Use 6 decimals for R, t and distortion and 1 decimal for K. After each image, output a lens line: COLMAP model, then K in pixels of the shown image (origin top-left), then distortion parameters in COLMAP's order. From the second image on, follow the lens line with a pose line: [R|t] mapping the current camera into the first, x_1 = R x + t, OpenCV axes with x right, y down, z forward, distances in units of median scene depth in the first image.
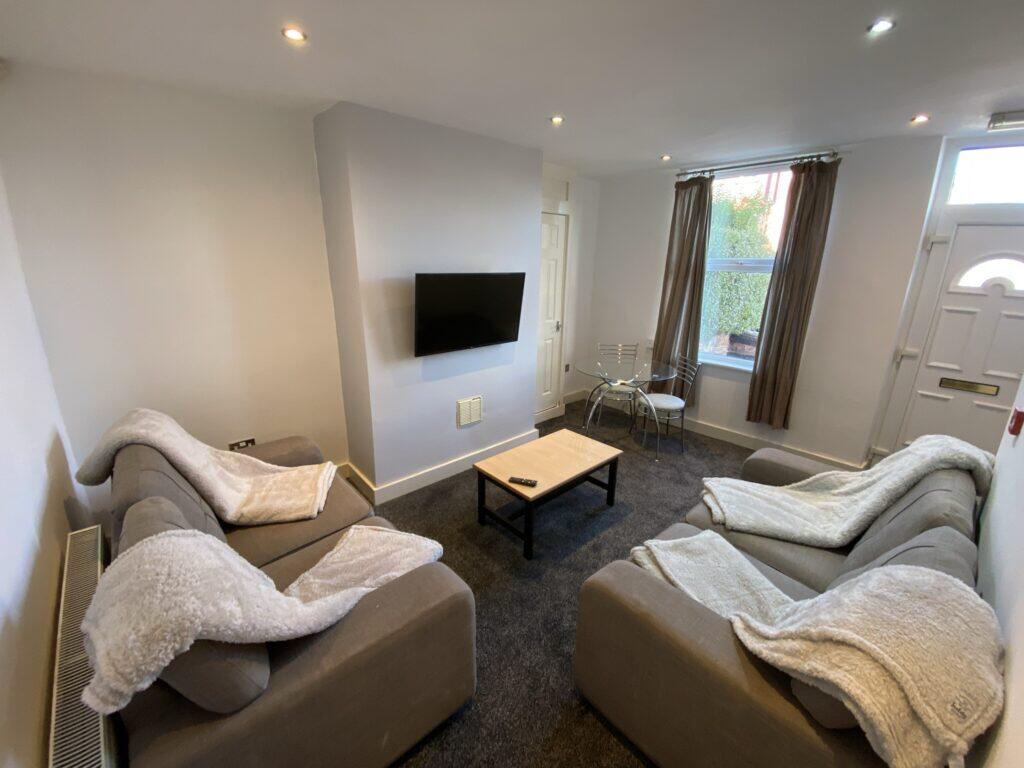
lens RADIAL K [[416.5, 0, 508.6], [0, 416.5, 380.8], [0, 0, 1]] dist [-0.001256, -0.016781]
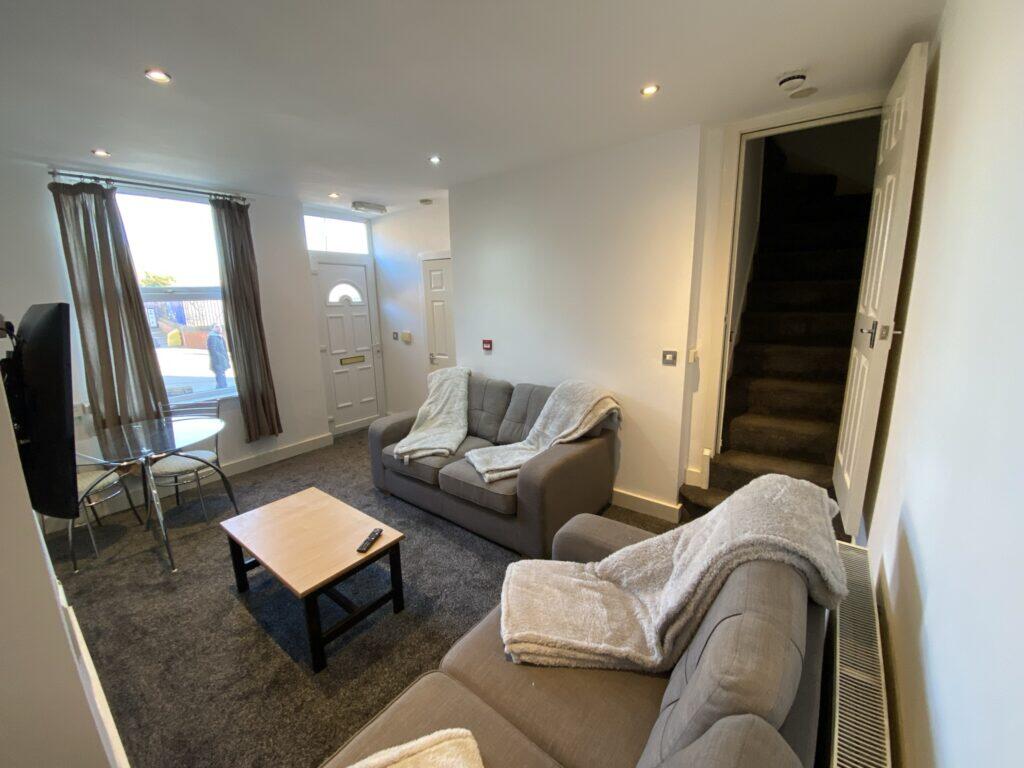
lens RADIAL K [[416.5, 0, 508.6], [0, 416.5, 380.8], [0, 0, 1]] dist [-0.001256, -0.016781]
pose [[-0.208977, -0.202640, 0.956695, -0.646432], [0.284752, 0.923295, 0.257766, -0.162288], [-0.935545, 0.326288, -0.135245, 0.640234]]
